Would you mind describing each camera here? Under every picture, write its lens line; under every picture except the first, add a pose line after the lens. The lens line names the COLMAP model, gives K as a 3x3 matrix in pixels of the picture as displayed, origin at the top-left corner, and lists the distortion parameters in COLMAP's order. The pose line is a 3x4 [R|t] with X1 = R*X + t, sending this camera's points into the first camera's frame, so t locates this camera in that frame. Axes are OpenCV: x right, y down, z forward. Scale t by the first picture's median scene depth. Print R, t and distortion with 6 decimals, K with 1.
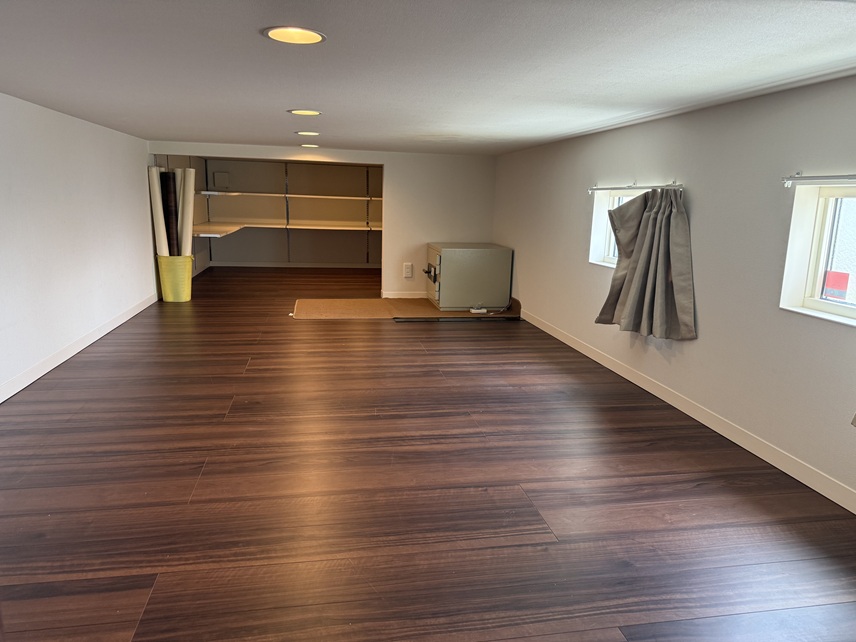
lens RADIAL K [[608.7, 0, 429.7], [0, 608.7, 319.5], [0, 0, 1]] dist [0.108812, 0.002613]
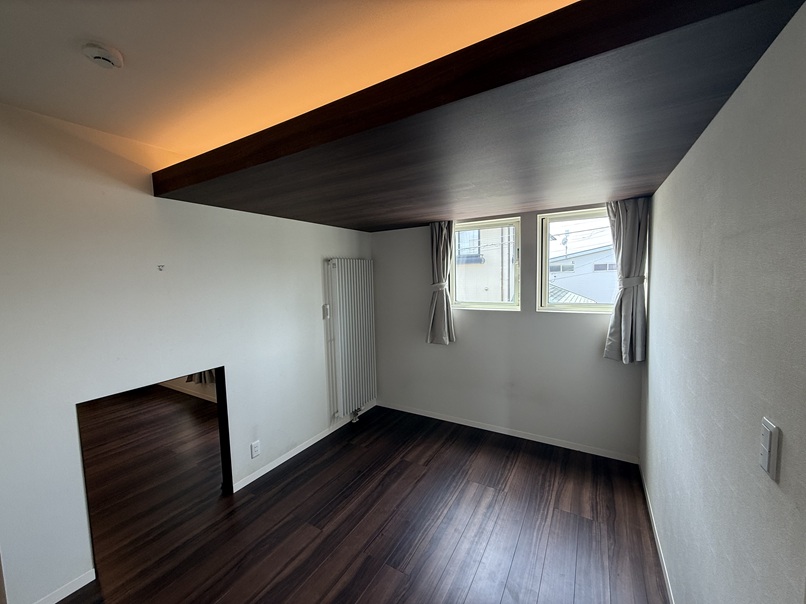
lens RADIAL K [[320.6, 0, 406.7], [0, 320.6, 299.9], [0, 0, 1]] dist [0.001389, 0.000029]
pose [[0.649256, -0.097658, 0.754274, -0.166352], [0.183663, 0.982504, -0.030883, -0.152751], [-0.738062, 0.158583, 0.655833, -0.877443]]
